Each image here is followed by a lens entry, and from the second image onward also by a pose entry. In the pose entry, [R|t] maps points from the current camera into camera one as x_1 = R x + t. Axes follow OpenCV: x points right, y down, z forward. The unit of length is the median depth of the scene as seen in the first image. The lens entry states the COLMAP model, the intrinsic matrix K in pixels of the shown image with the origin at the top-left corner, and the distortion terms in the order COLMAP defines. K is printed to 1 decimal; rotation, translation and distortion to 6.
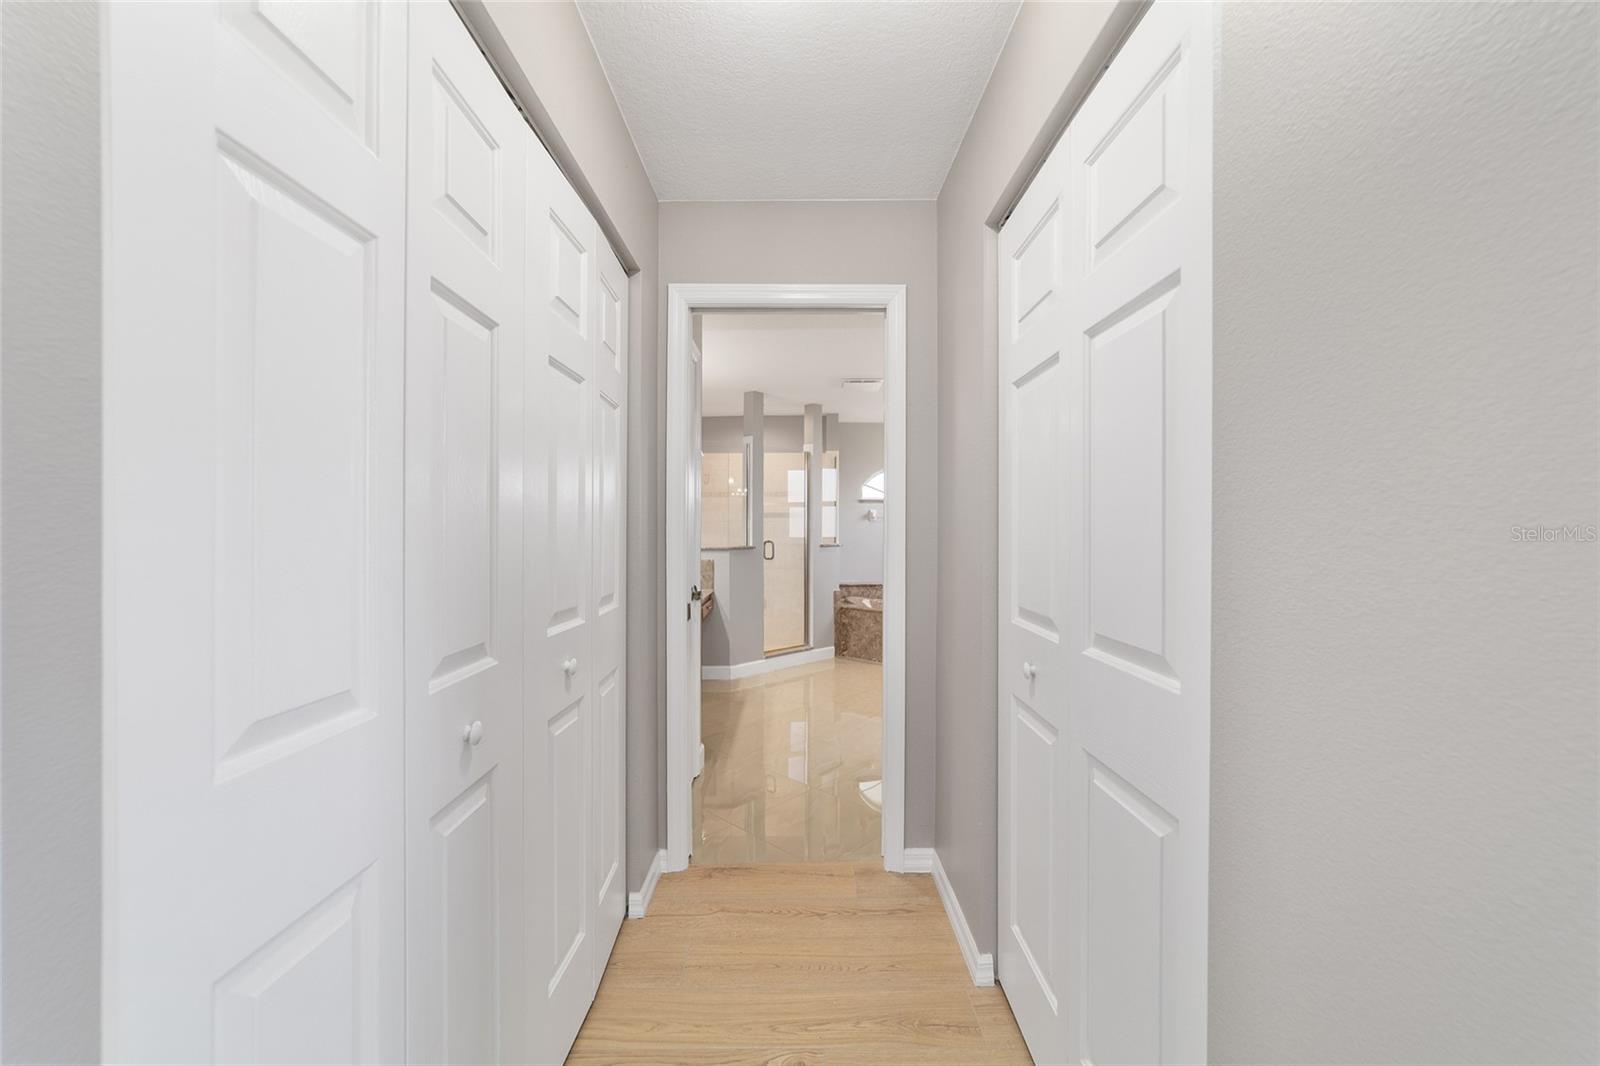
lens RADIAL K [[615.3, 0, 798.6], [0, 615.3, 530.5], [0, 0, 1]] dist [-0.011762, 0.005682]
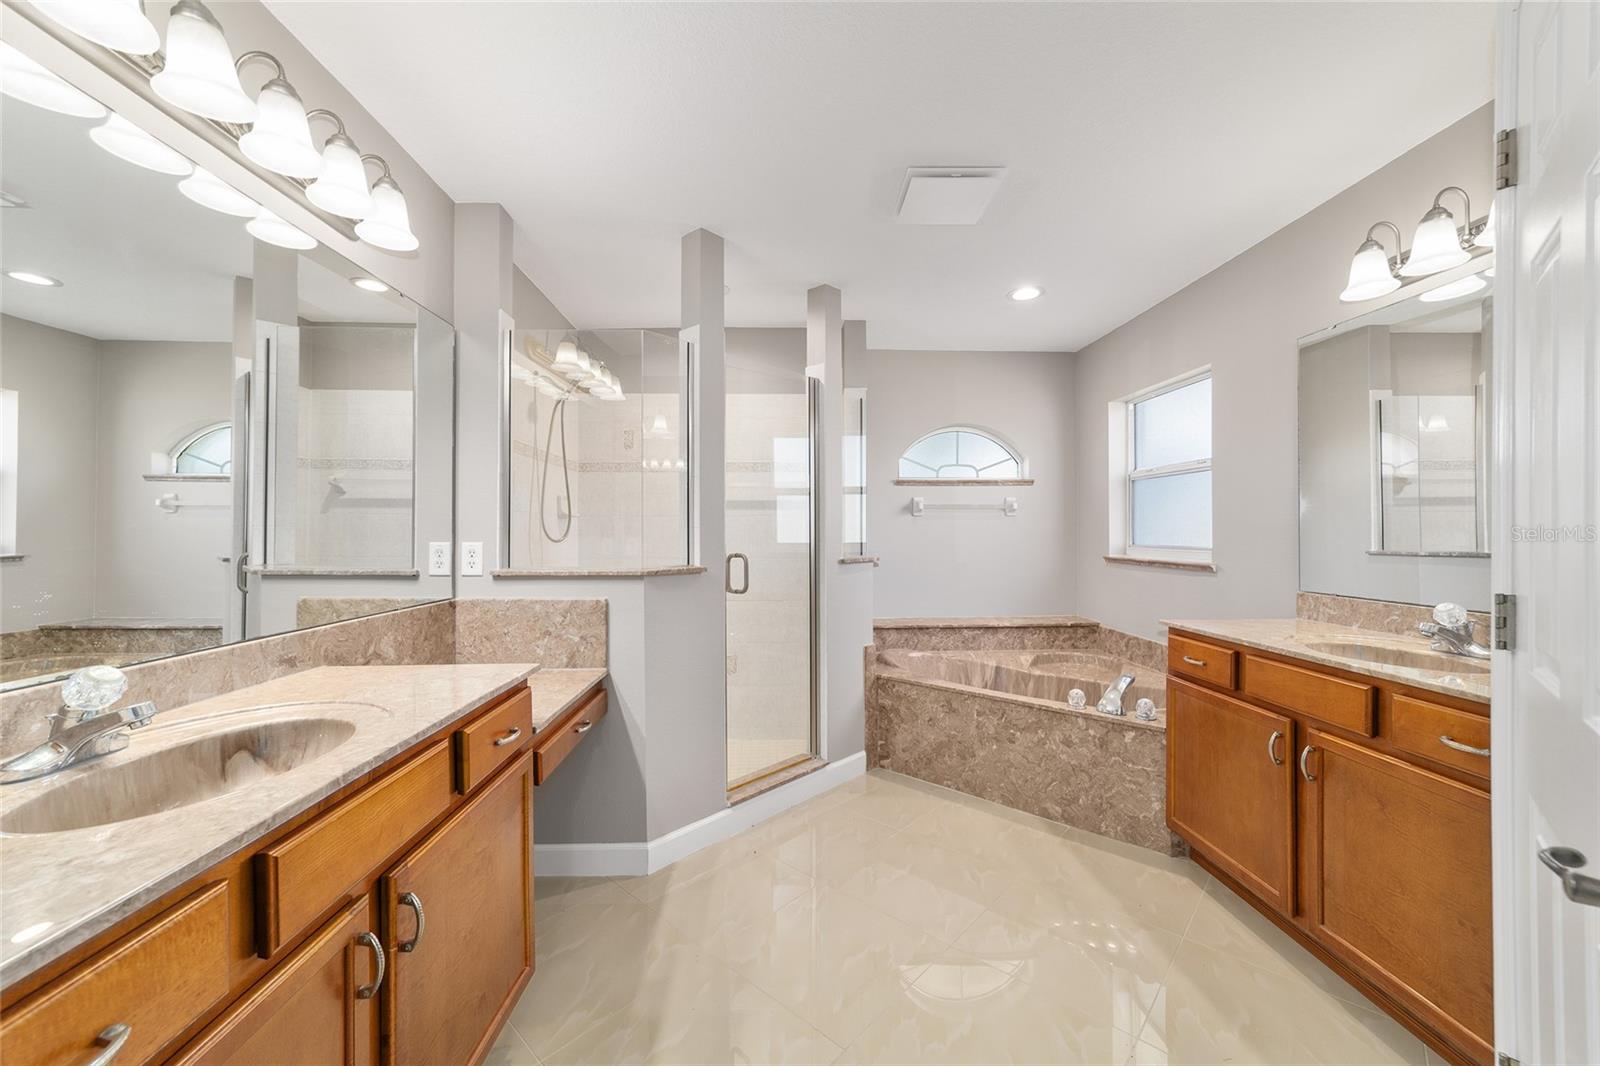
lens RADIAL K [[615.3, 0, 802.3], [0, 615.3, 525.1], [0, 0, 1]] dist [-0.011762, 0.005682]
pose [[0.999632, -0.004256, 0.026782, -0.009698], [0.004563, 0.999924, -0.011425, -0.000113], [-0.026731, 0.011543, 0.999576, 0.477174]]
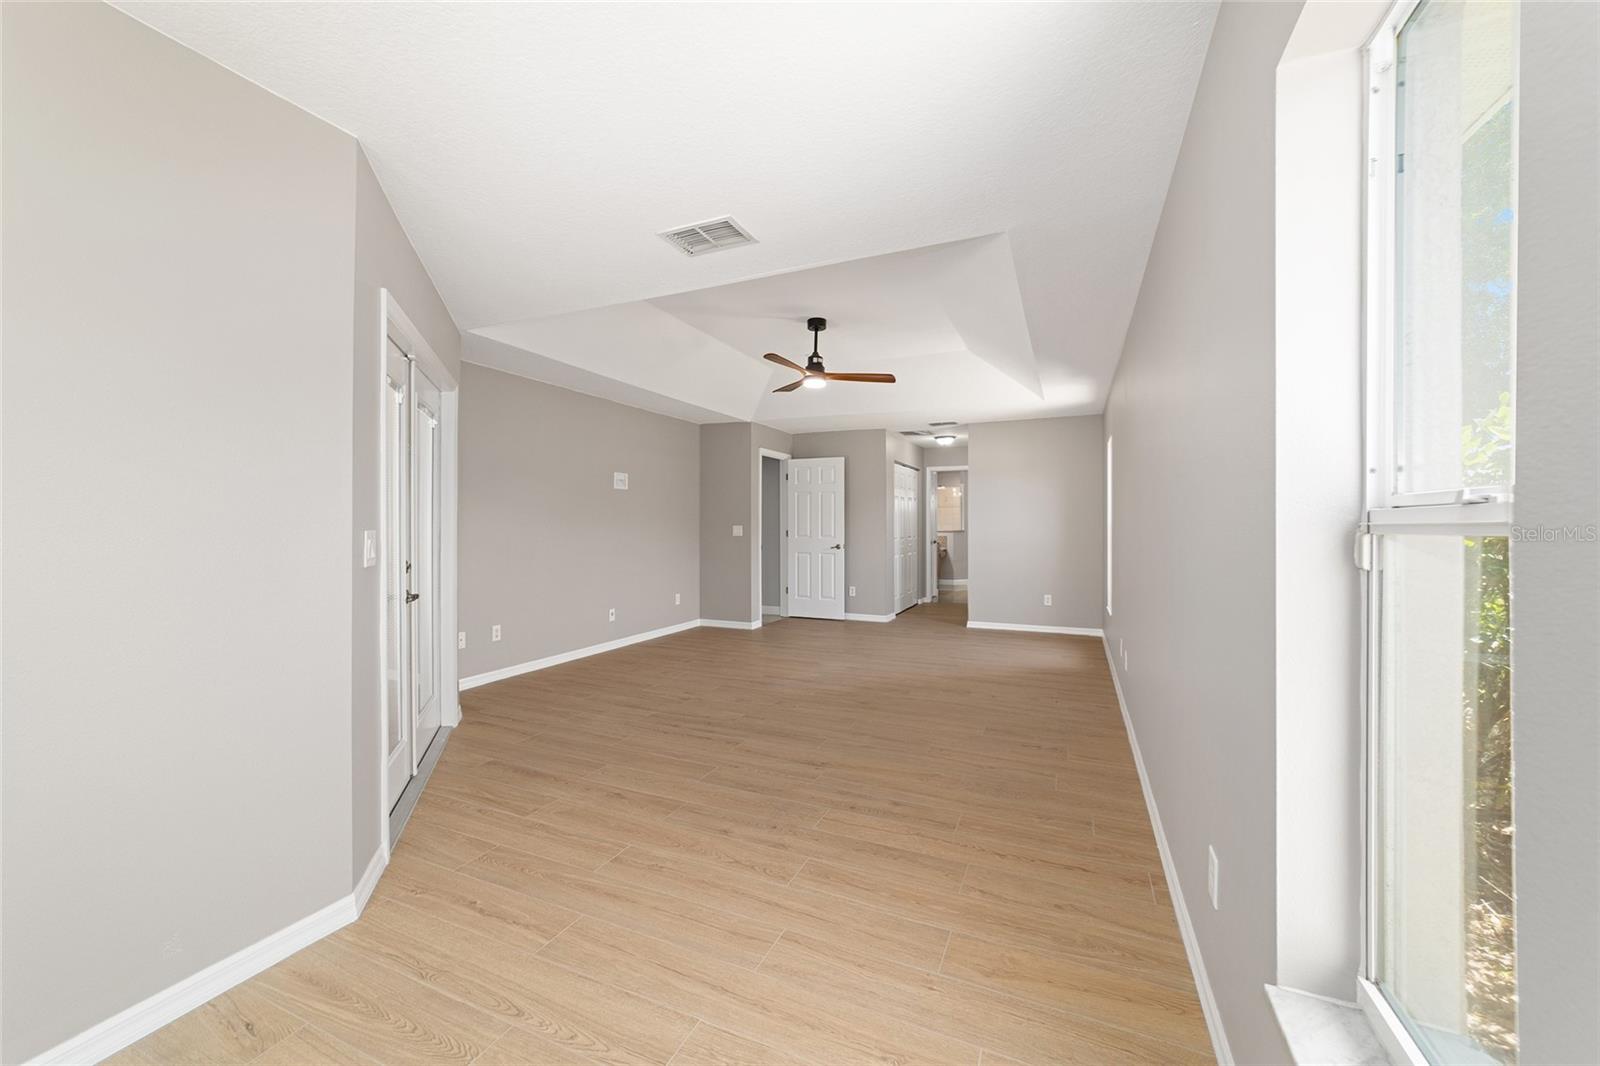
lens RADIAL K [[615.3, 0, 799.2], [0, 615.3, 529.4], [0, 0, 1]] dist [-0.011762, 0.005682]
pose [[0.912994, -0.001423, -0.407970, 0.266101], [0.001887, 0.999998, 0.000736, 0.017517], [0.407968, -0.001441, 0.912995, -1.197216]]
